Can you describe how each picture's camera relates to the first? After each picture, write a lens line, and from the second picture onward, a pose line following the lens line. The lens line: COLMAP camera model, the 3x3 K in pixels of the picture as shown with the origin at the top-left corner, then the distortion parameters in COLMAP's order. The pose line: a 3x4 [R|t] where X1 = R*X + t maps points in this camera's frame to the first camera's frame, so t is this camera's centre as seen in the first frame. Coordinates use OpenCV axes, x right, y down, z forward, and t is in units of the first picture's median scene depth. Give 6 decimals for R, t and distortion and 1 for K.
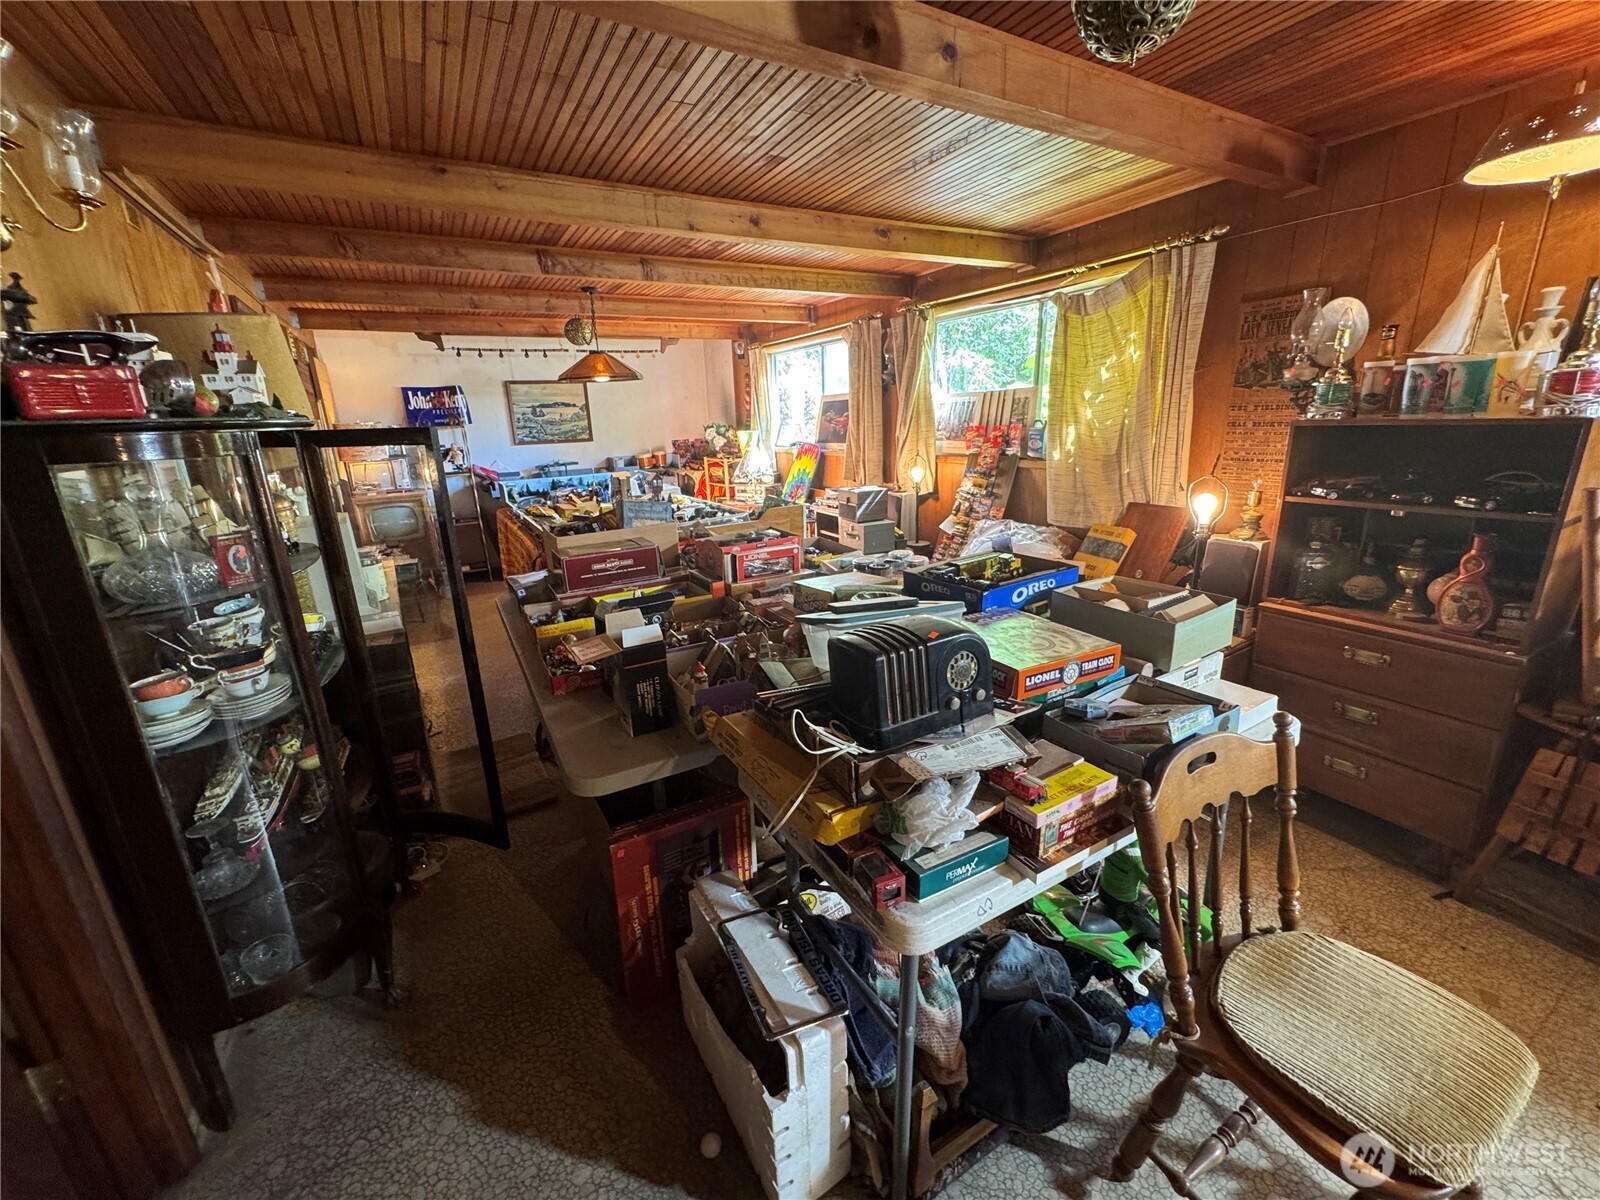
lens RADIAL K [[637.1, 0, 795.7], [0, 637.1, 596.4], [0, 0, 1]] dist [-0.003579, 0.000074]
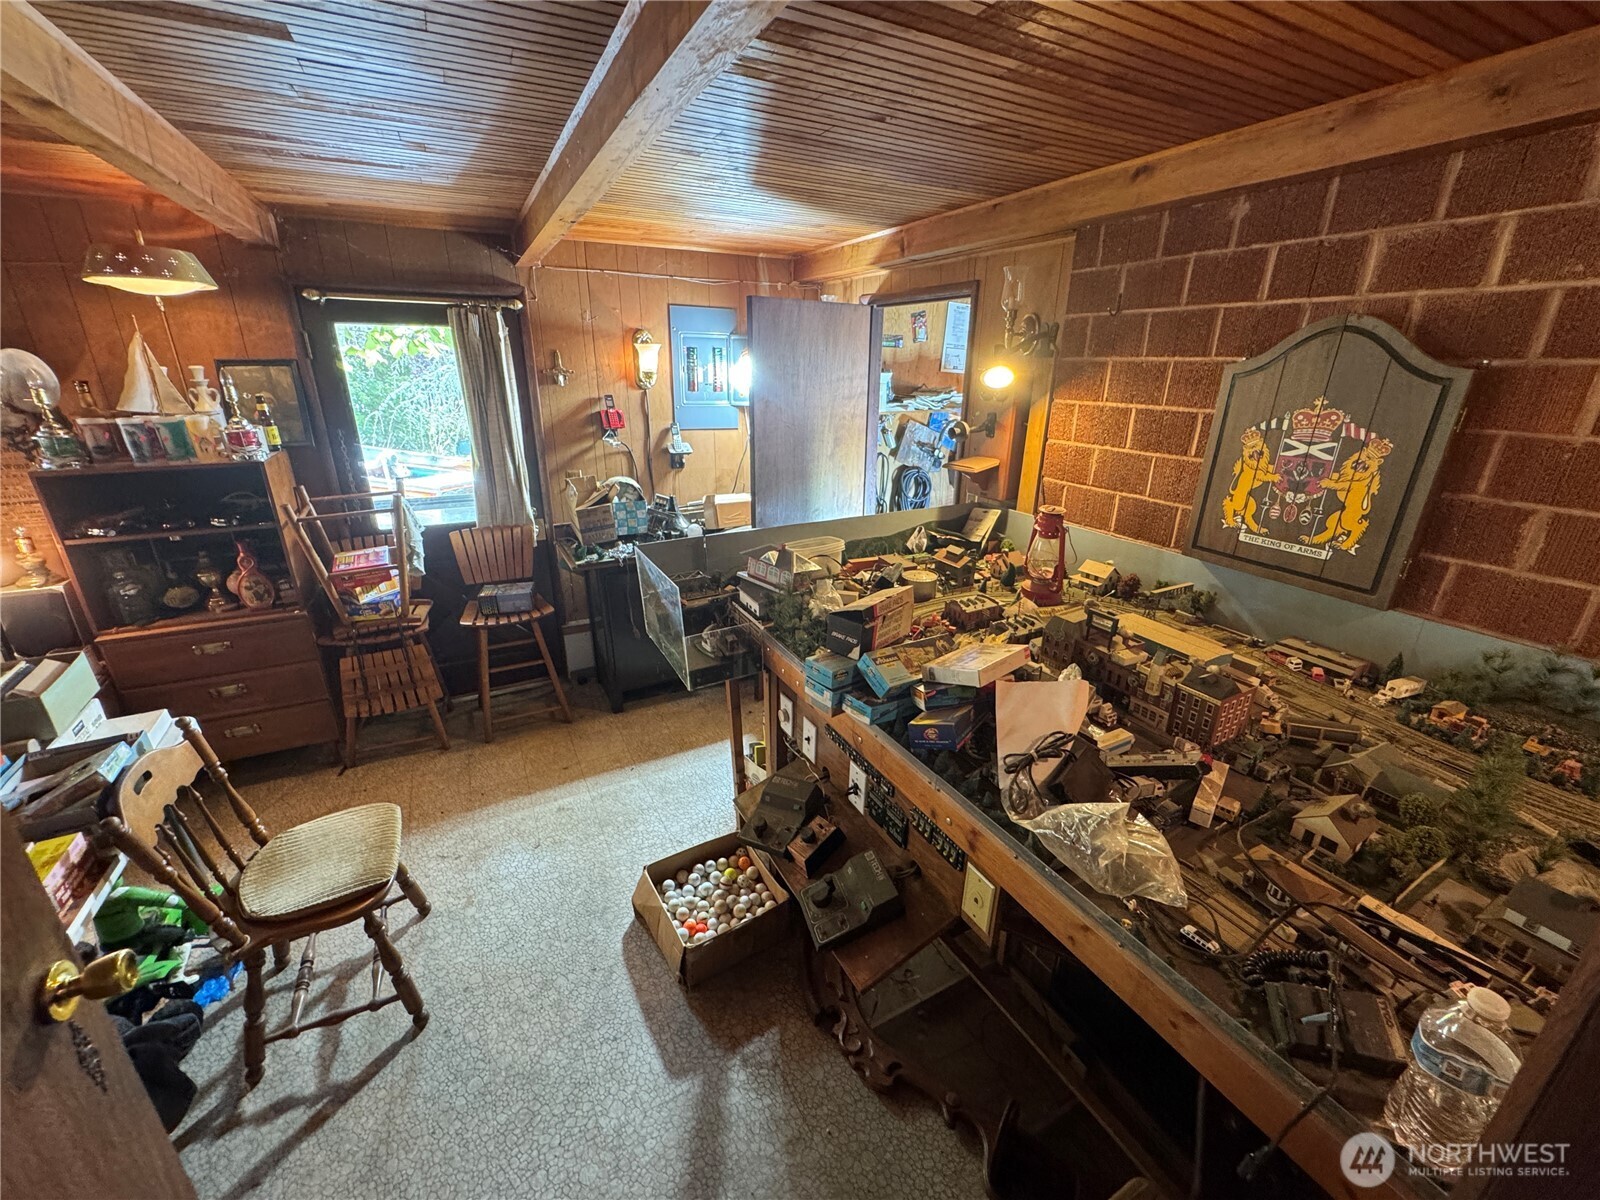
lens RADIAL K [[637.1, 0, 797.2], [0, 637.1, 599.4], [0, 0, 1]] dist [-0.003579, 0.000074]
pose [[0.028208, -0.312635, 0.949454, -0.338774], [0.260579, 0.919291, 0.294961, -0.089370], [-0.965040, 0.239088, 0.107398, -0.399787]]
